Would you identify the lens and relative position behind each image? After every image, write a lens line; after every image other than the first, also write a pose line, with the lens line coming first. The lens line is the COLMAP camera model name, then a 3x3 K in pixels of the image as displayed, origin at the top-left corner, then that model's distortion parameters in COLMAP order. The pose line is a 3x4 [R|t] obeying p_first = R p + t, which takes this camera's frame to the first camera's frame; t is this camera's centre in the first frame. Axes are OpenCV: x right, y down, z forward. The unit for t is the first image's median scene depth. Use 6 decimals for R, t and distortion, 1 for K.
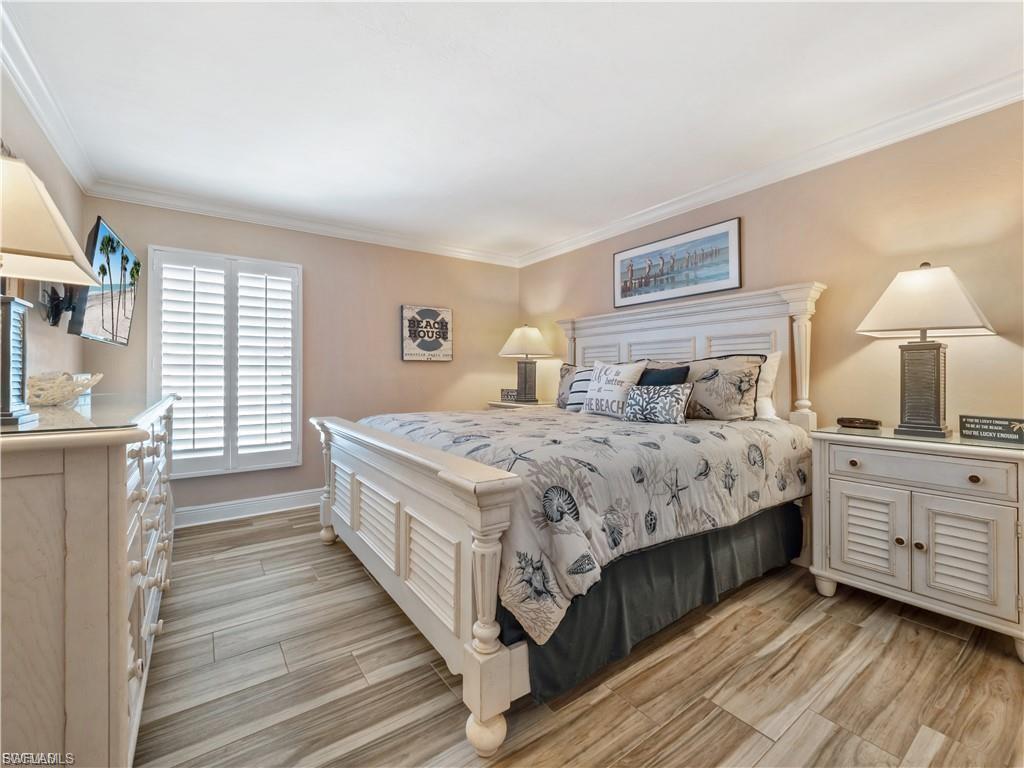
lens RADIAL K [[434.3, 0, 518.2], [0, 434.3, 383.5], [0, 0, 1]] dist [-0.000831, -0.000218]
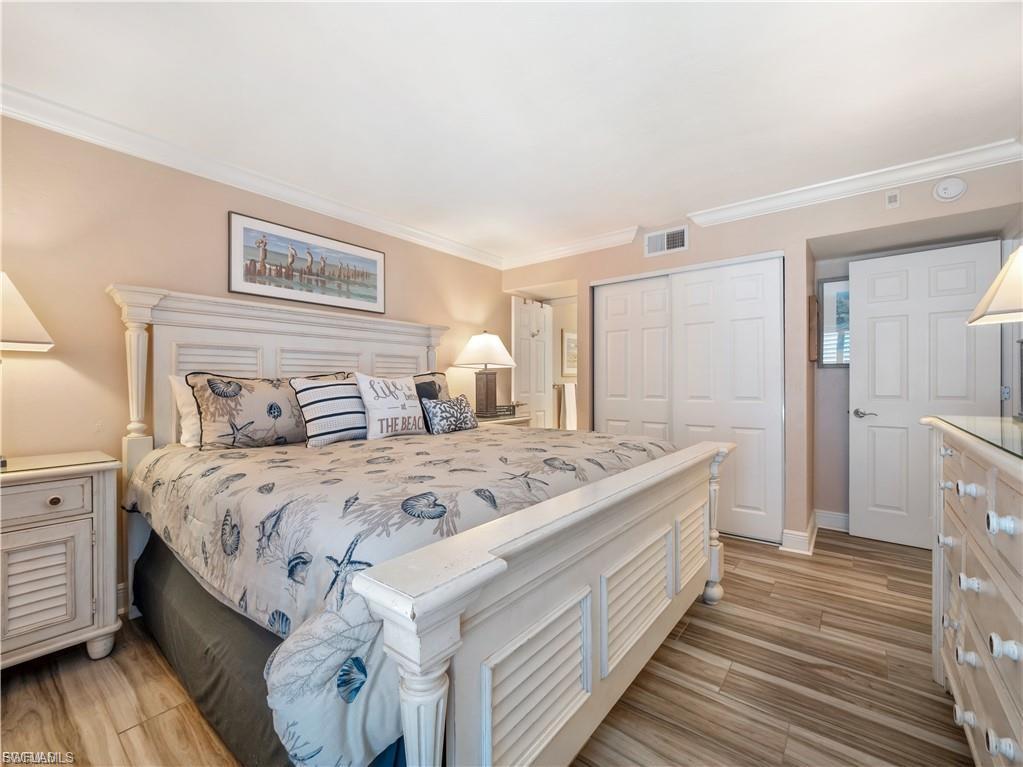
lens RADIAL K [[433.9, 0, 517.7], [0, 433.9, 383.0], [0, 0, 1]] dist [-0.000831, -0.000218]
pose [[-0.266904, 0.014518, 0.963614, -0.681308], [0.034440, 0.999392, -0.005518, -0.018823], [-0.963108, 0.031715, -0.267241, 0.960458]]
